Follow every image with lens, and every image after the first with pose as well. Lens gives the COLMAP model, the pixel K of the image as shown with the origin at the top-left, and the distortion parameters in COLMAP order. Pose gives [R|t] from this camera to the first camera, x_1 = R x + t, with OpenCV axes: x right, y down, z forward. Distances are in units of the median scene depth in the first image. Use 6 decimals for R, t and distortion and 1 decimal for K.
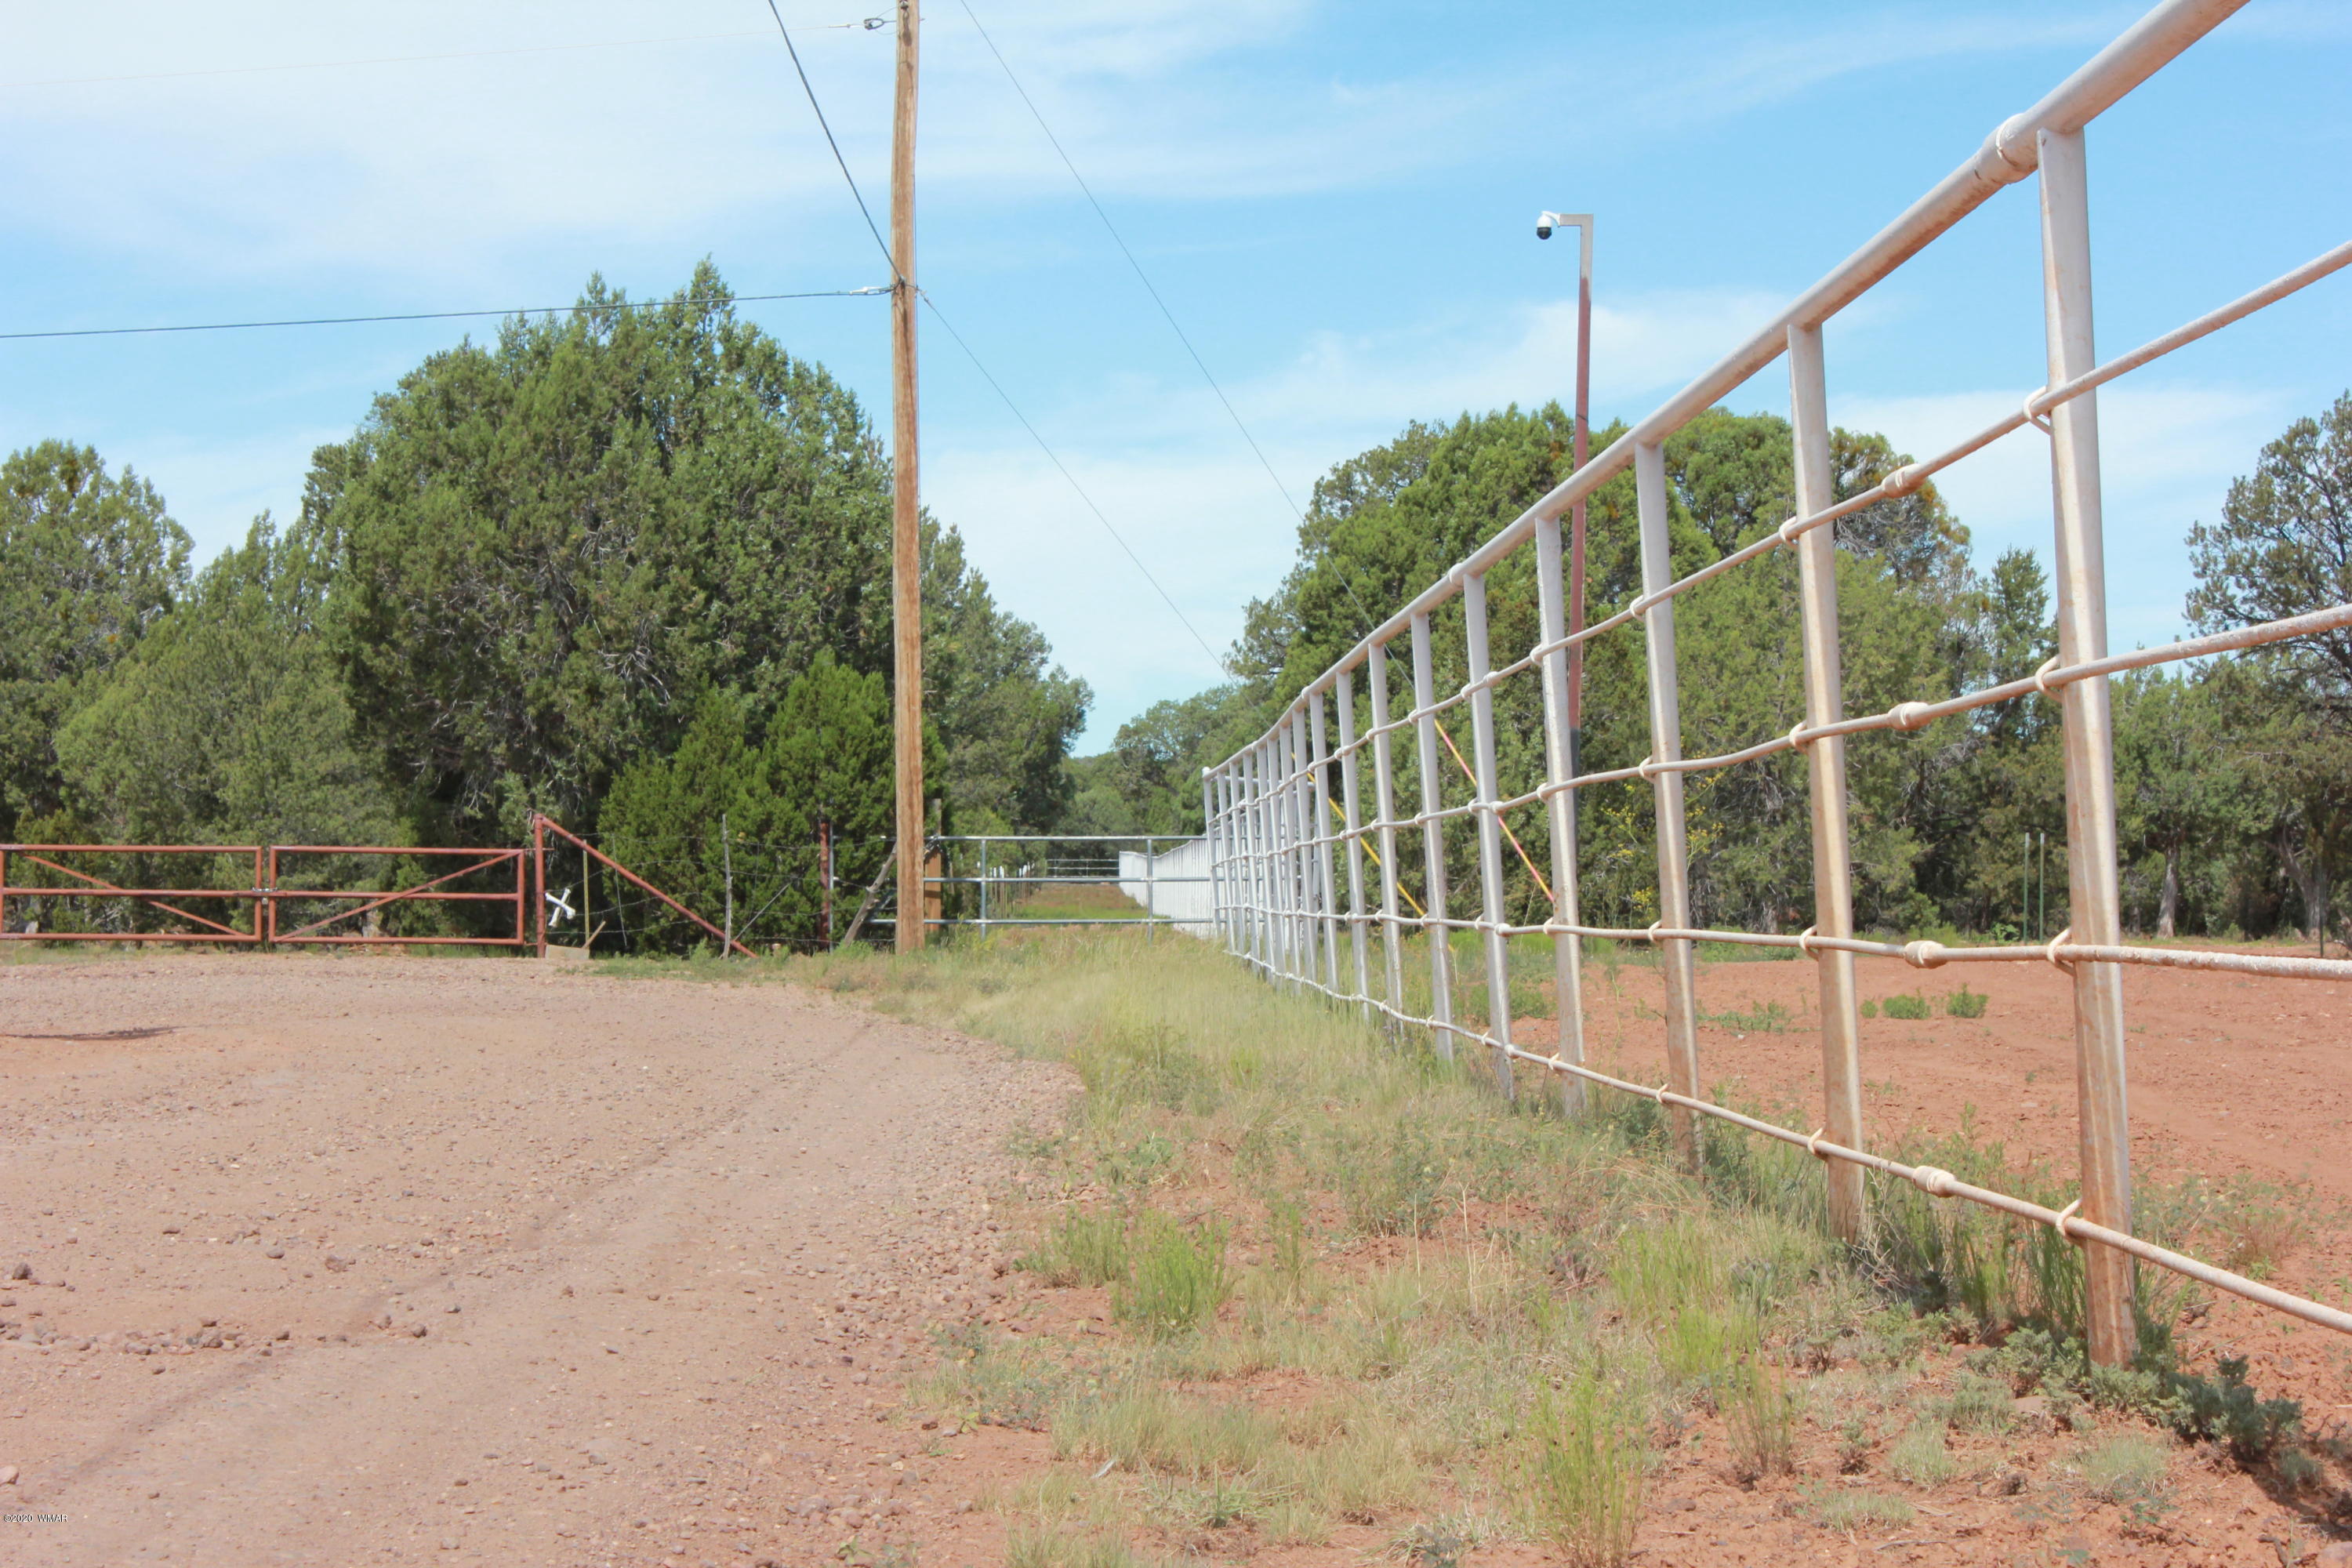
lens RADIAL K [[5776.3, 0, 1176.0], [0, 5776.3, 784.0], [0, 0, 1]] dist [0.044332, 1.231282]
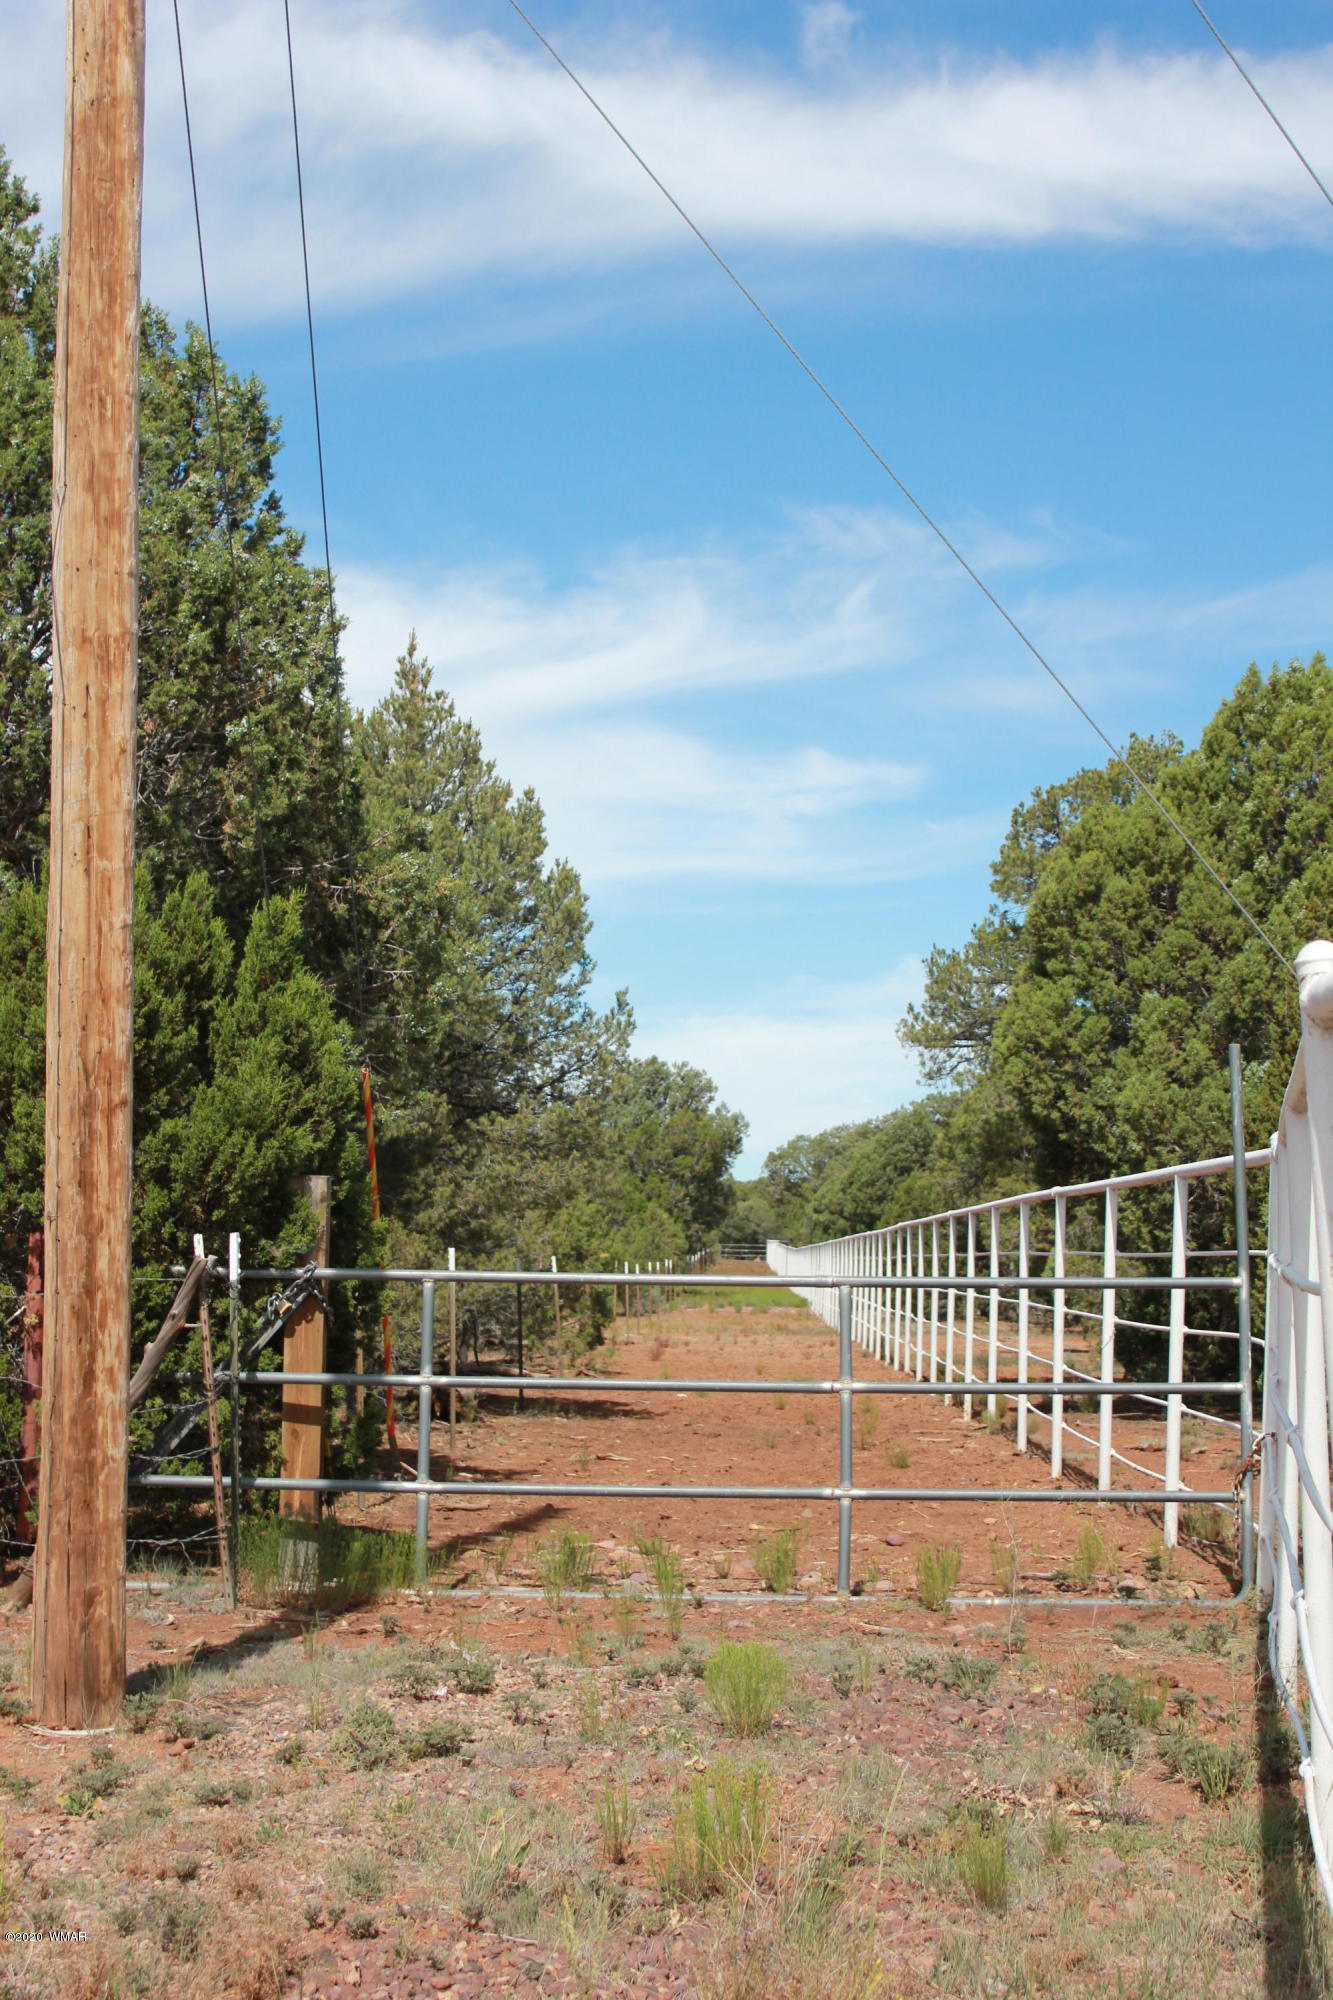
lens RADIAL K [[1972.1, 0, 666.5], [0, 1972.1, 1000.0], [0, 0, 1]] dist [0.072472, 0.003618]
pose [[0.998064, 0.007652, -0.061725, -0.005498], [-0.013982, 0.994605, -0.102787, 0.002793], [0.060605, 0.103451, 0.992786, 0.555072]]
